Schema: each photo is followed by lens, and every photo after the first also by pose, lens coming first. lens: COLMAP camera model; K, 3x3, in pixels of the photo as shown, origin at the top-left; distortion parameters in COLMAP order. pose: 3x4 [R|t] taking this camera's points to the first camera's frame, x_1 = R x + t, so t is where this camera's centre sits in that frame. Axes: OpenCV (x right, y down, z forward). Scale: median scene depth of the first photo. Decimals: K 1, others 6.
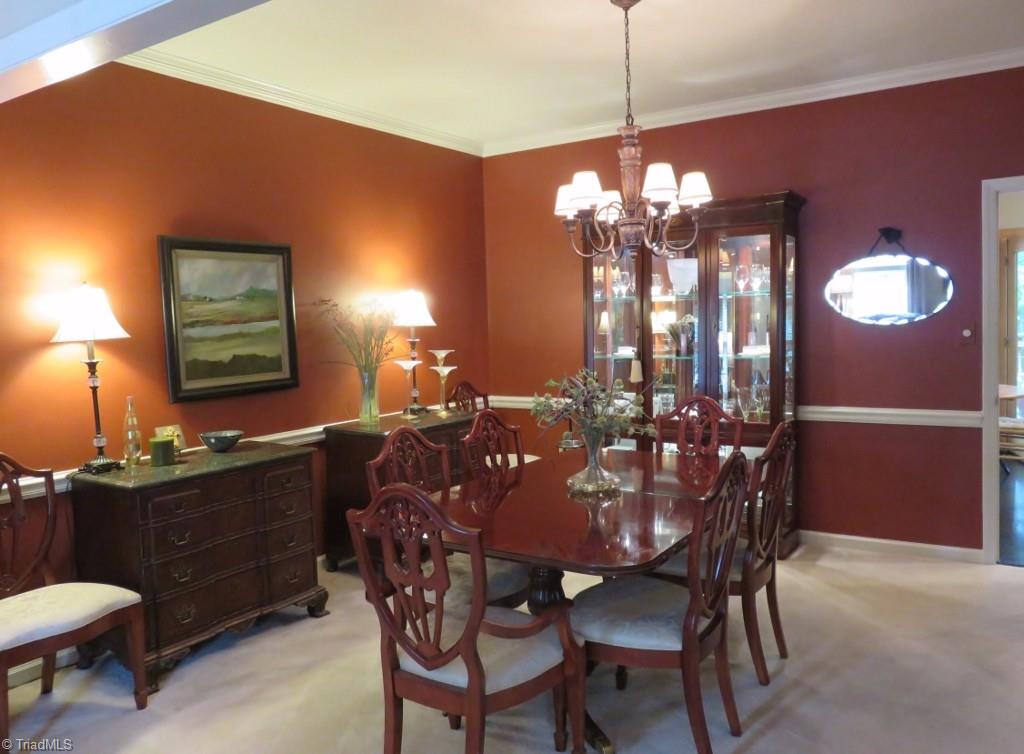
lens RADIAL K [[778.7, 0, 514.0], [0, 778.7, 377.5], [0, 0, 1]] dist [-0.012035, 0.003782]
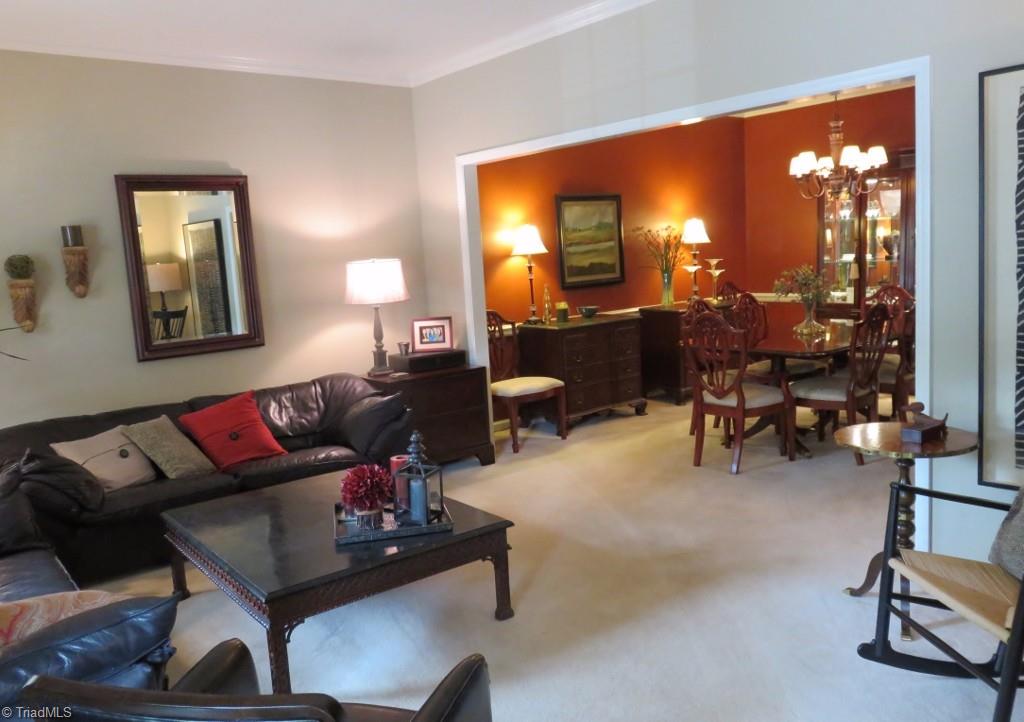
lens RADIAL K [[795.2, 0, 516.1], [0, 795.2, 363.6], [0, 0, 1]] dist [-0.023856, 0.003414]
pose [[0.952313, 0.019401, -0.304504, 0.014216], [0.005377, 0.996755, 0.080321, 0.048810], [0.305074, -0.078129, 0.949118, -0.684656]]
